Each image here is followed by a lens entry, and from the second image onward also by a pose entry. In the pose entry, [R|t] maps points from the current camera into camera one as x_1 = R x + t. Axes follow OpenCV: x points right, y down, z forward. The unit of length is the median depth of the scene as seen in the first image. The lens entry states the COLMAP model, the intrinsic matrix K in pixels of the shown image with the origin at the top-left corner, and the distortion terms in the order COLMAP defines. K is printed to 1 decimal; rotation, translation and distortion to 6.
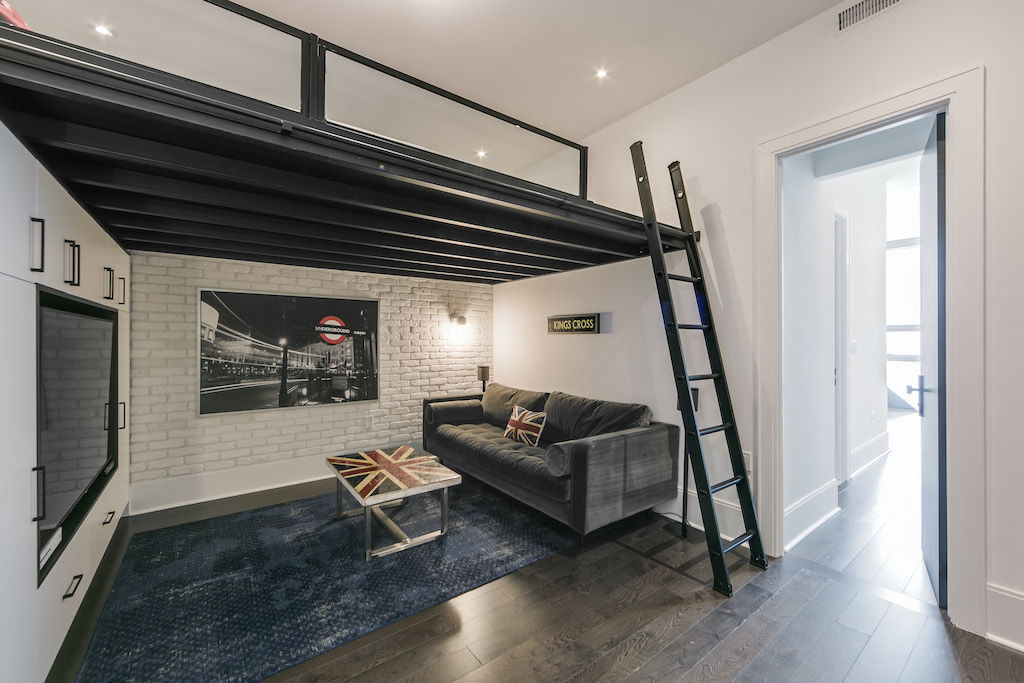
lens RADIAL K [[410.3, 0, 508.2], [0, 410.3, 340.2], [0, 0, 1]] dist [0.003244, 0.000100]
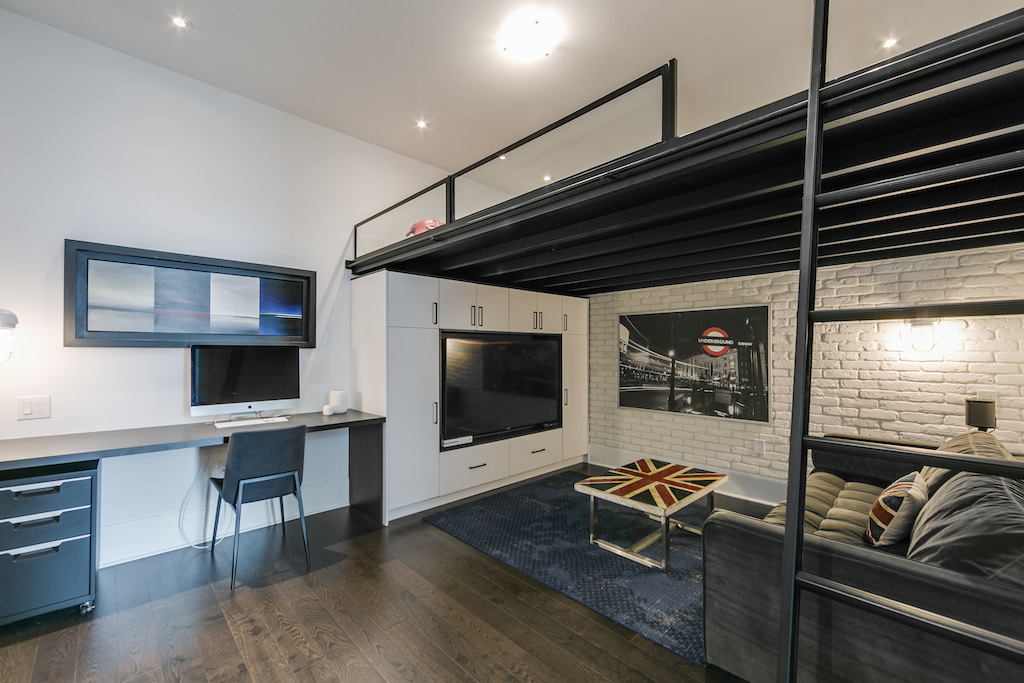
lens RADIAL K [[410.3, 0, 507.9], [0, 410.3, 350.1], [0, 0, 1]] dist [0.003244, 0.000100]
pose [[0.133208, -0.005655, -0.991072, 0.488386], [-0.000950, 0.999983, -0.005834, 0.001629], [0.991088, 0.001718, 0.133200, 0.389673]]
